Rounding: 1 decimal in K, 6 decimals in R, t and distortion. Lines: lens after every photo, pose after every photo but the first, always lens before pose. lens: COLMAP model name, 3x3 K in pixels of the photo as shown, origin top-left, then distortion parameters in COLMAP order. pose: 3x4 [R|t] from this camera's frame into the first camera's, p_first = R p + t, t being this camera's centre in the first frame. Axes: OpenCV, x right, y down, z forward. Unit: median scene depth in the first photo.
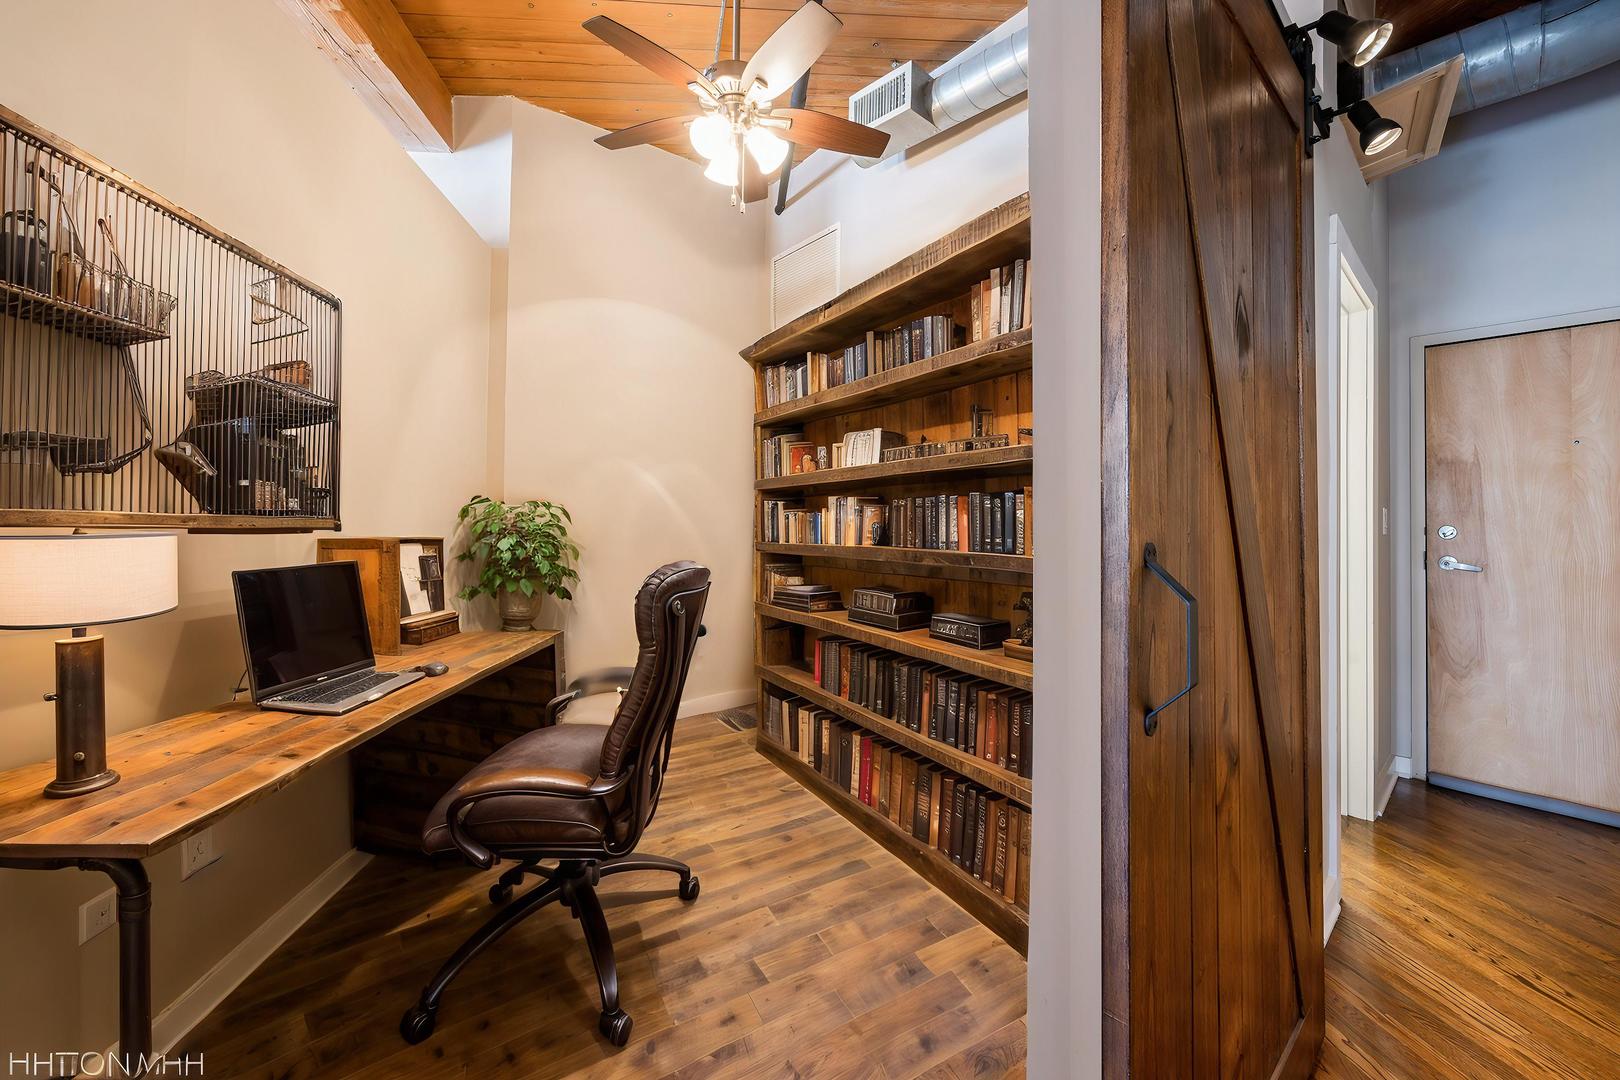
lens RADIAL K [[646.2, 0, 810.6], [0, 646.2, 528.4], [0, 0, 1]] dist [0.000667, 0.000026]
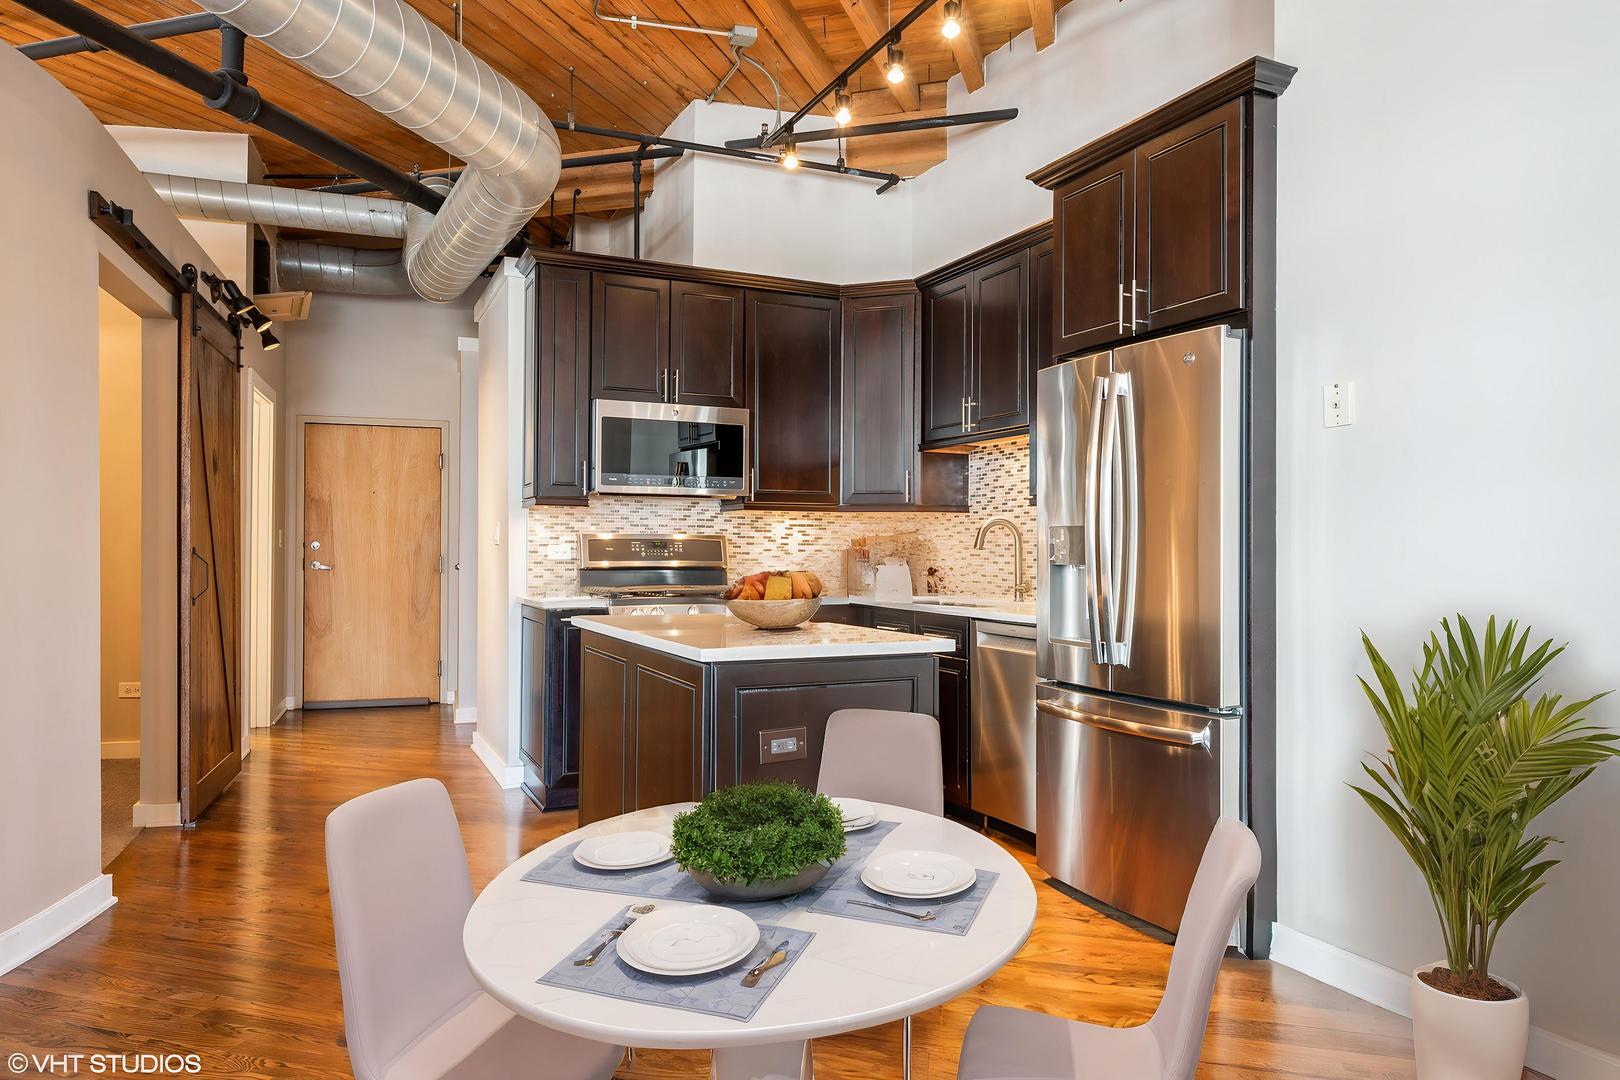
lens RADIAL K [[1039.0, 0, 810.0], [0, 1039.0, 540.0], [0, 0, 1]] dist [0.006059, 0.001295]
pose [[0.393366, 0.006574, 0.919358, -0.861093], [-0.008404, 0.999958, -0.003555, -0.008261], [-0.919344, -0.006328, 0.393405, -1.095945]]
